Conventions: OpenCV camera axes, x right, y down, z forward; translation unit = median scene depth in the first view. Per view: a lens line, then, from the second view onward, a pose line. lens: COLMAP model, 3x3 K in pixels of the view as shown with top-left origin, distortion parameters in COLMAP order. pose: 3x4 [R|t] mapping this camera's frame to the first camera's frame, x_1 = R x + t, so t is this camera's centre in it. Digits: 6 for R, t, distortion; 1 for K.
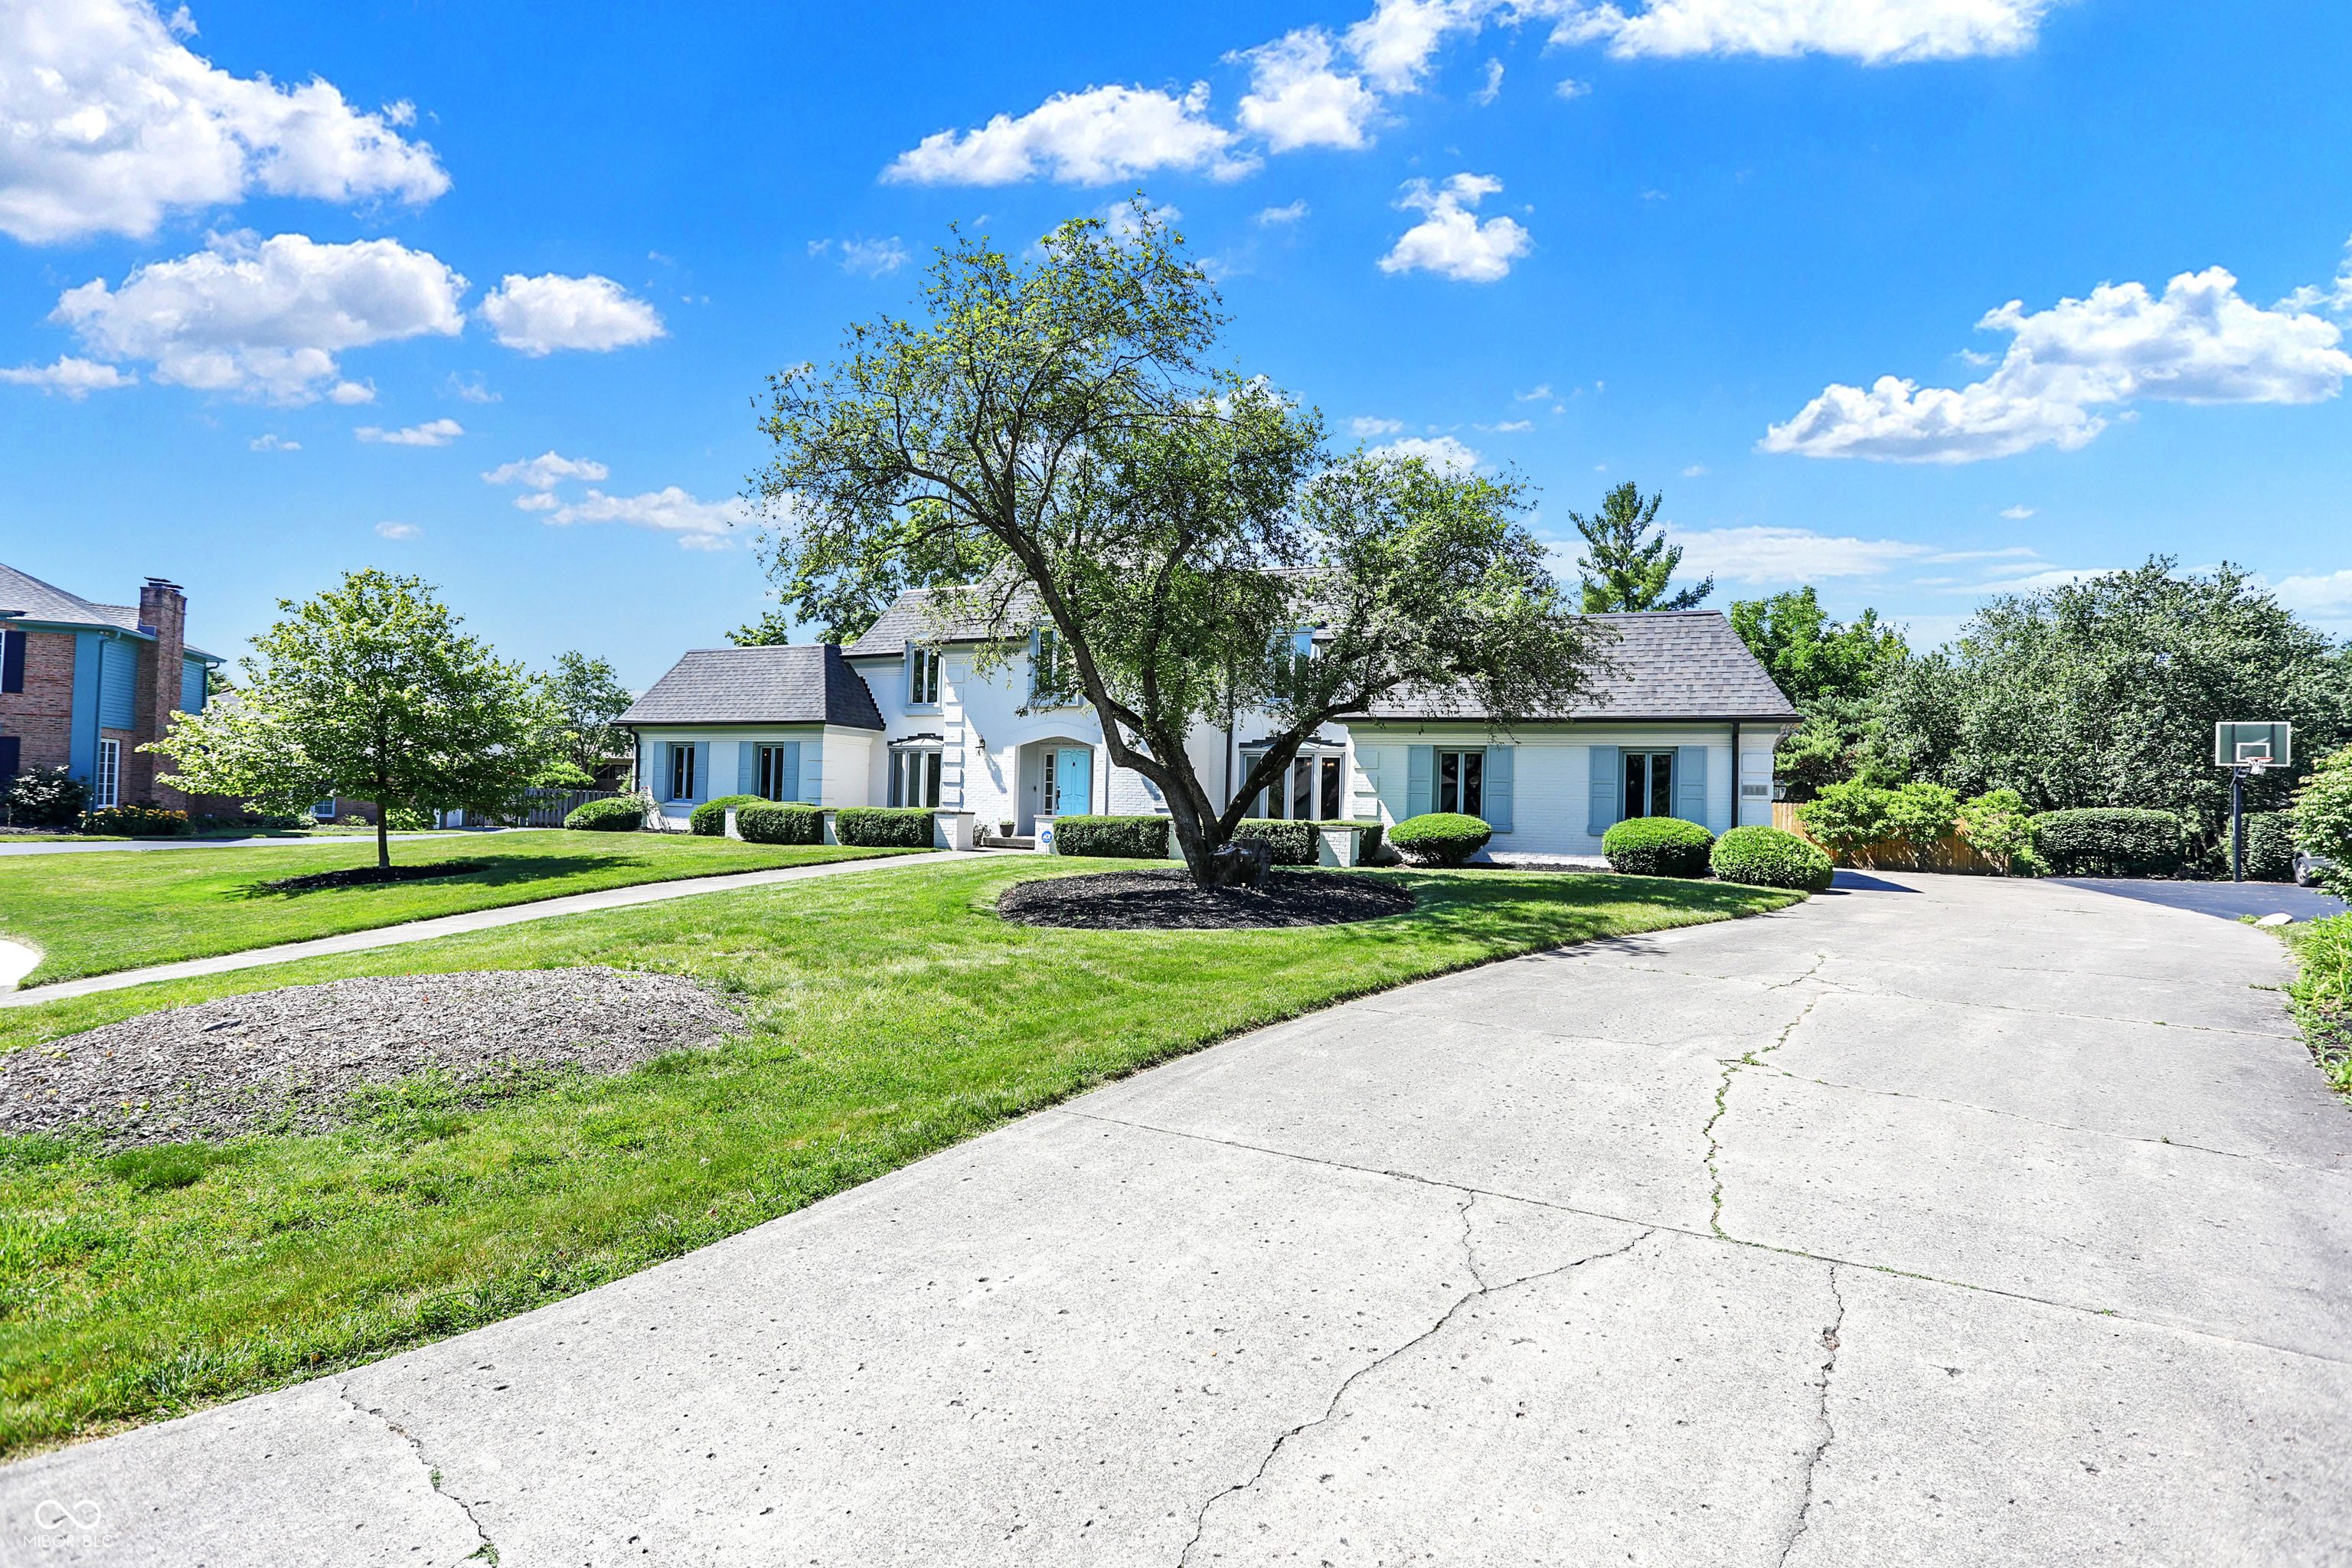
lens RADIAL K [[1178.1, 0, 1176.0], [0, 1178.1, 784.0], [0, 0, 1]] dist [-0.042284, 0.000084]
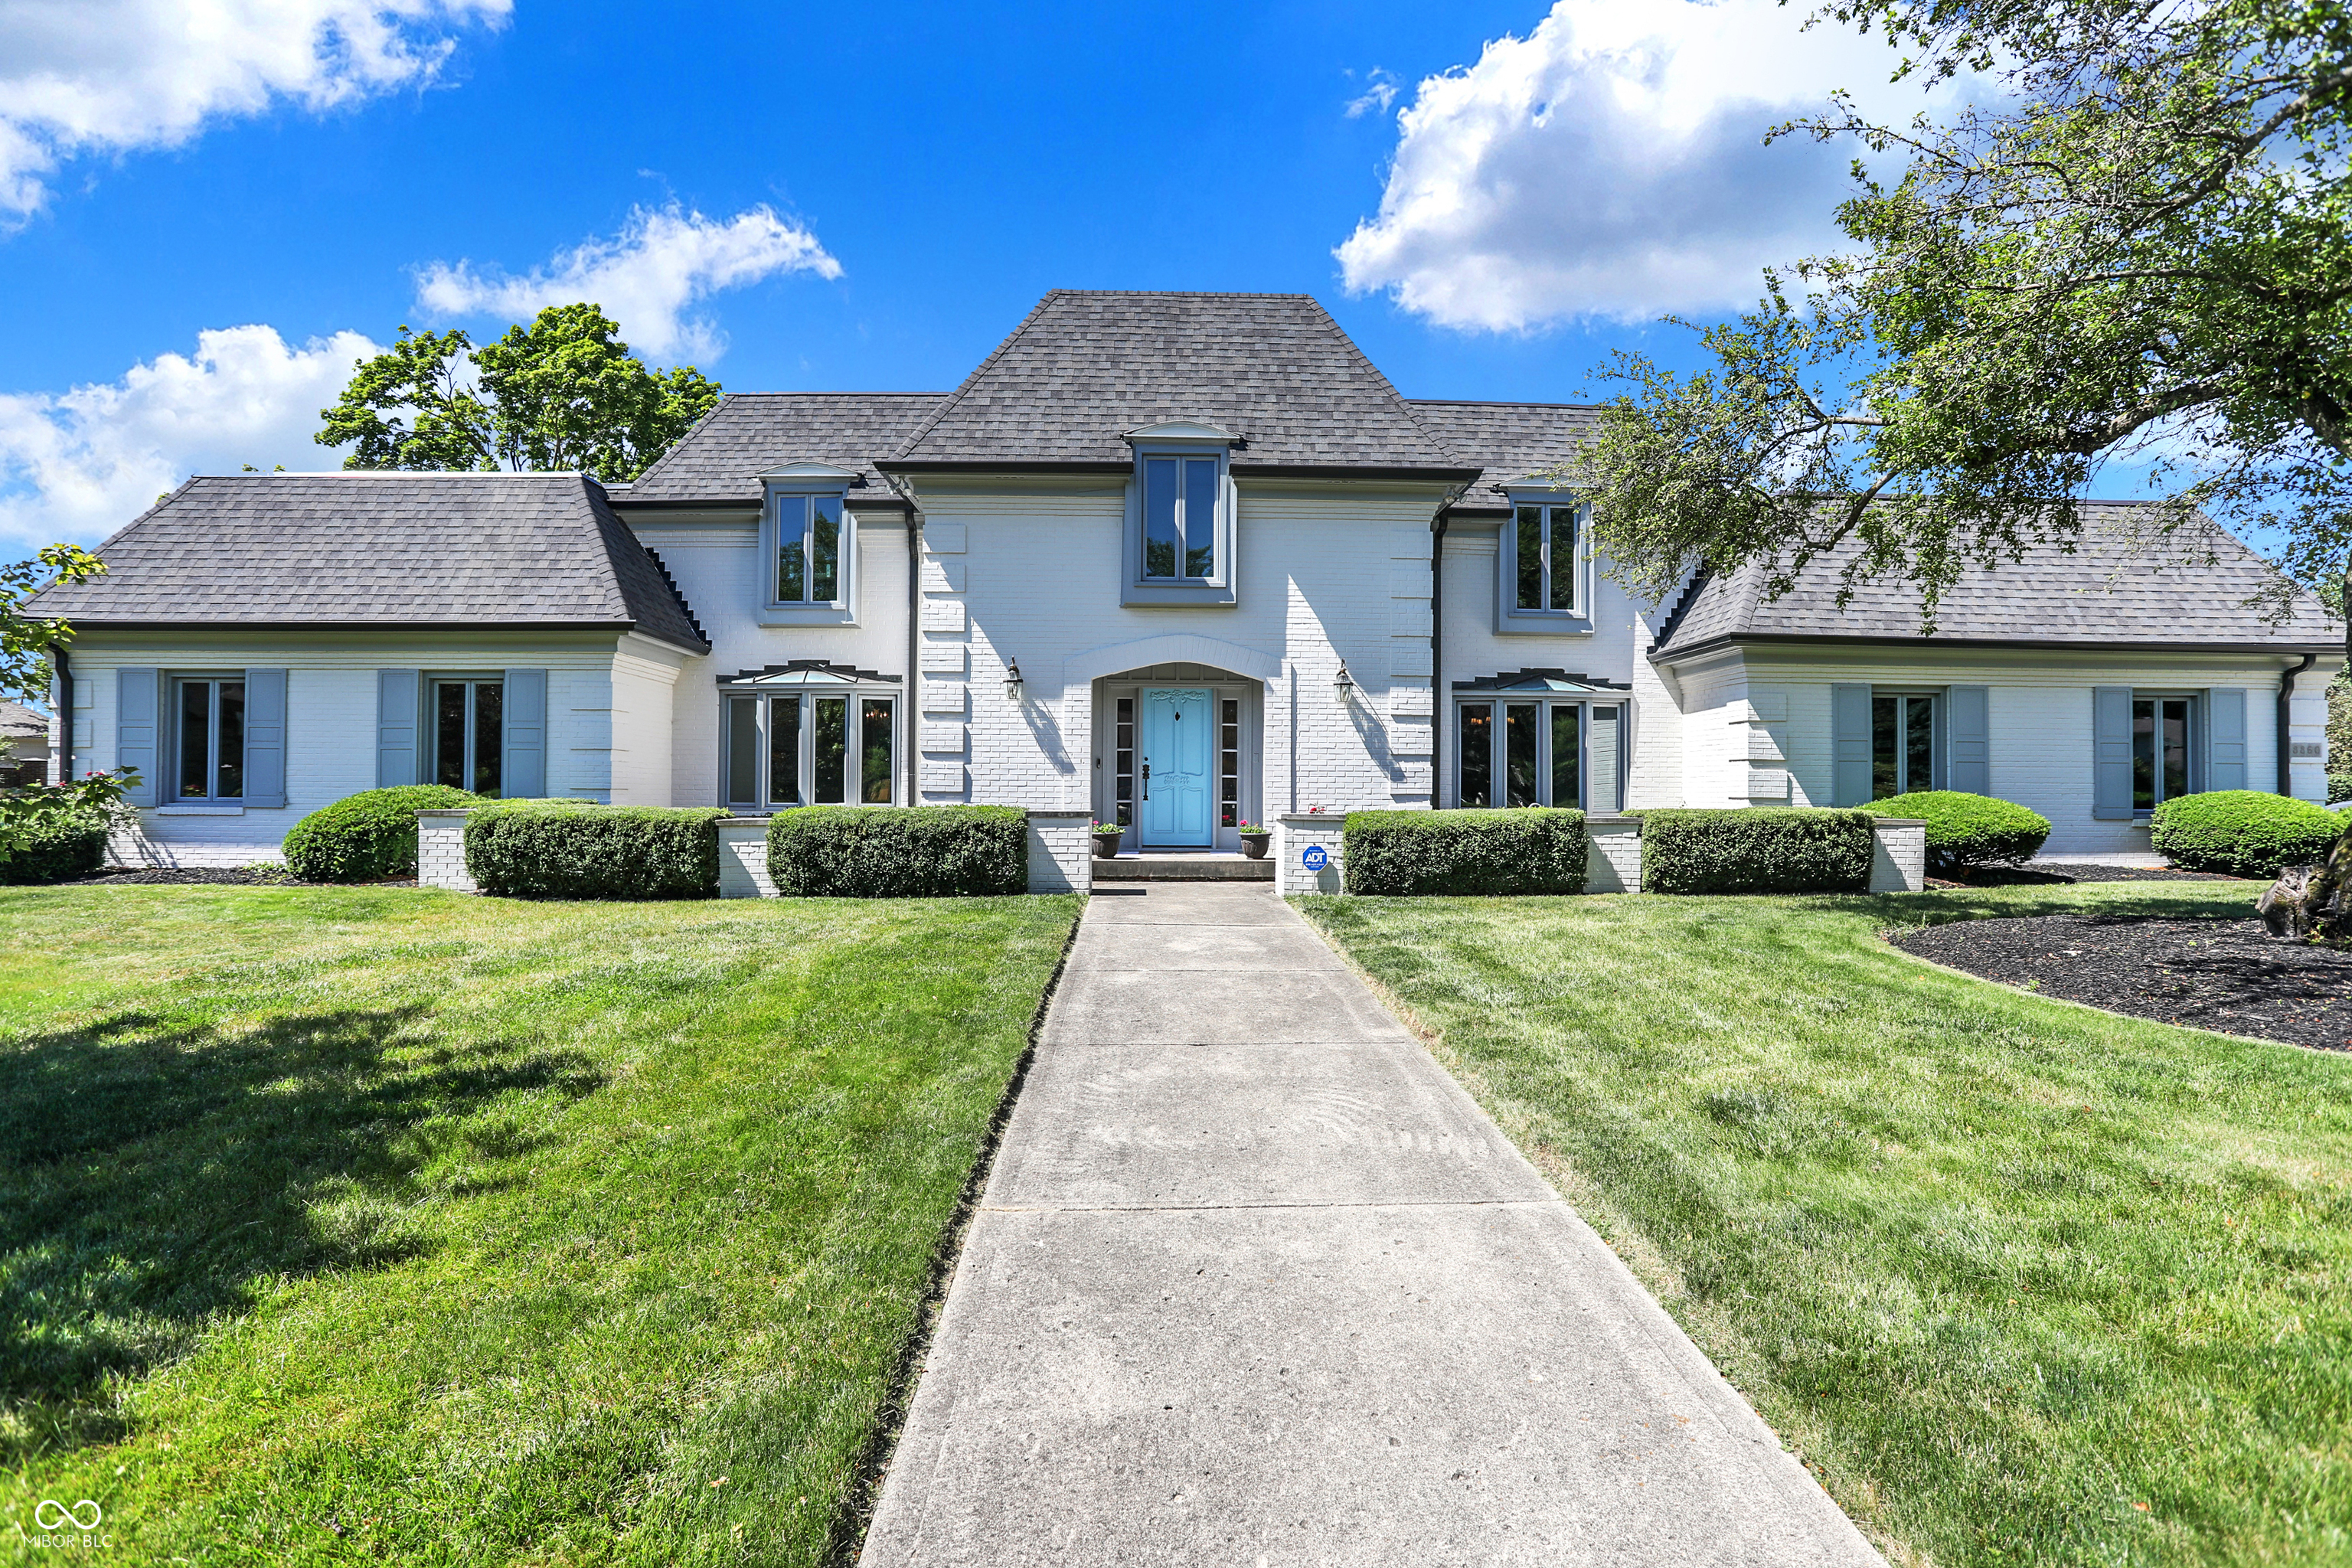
lens RADIAL K [[1144.2, 0, 1195.0], [0, 1144.2, 822.8], [0, 0, 1]] dist [-0.024984, 0.000616]
pose [[0.898943, -0.034731, 0.436687, -0.303145], [0.010785, 0.998305, 0.057196, 0.002093], [-0.437933, -0.046707, 0.897793, 0.499509]]
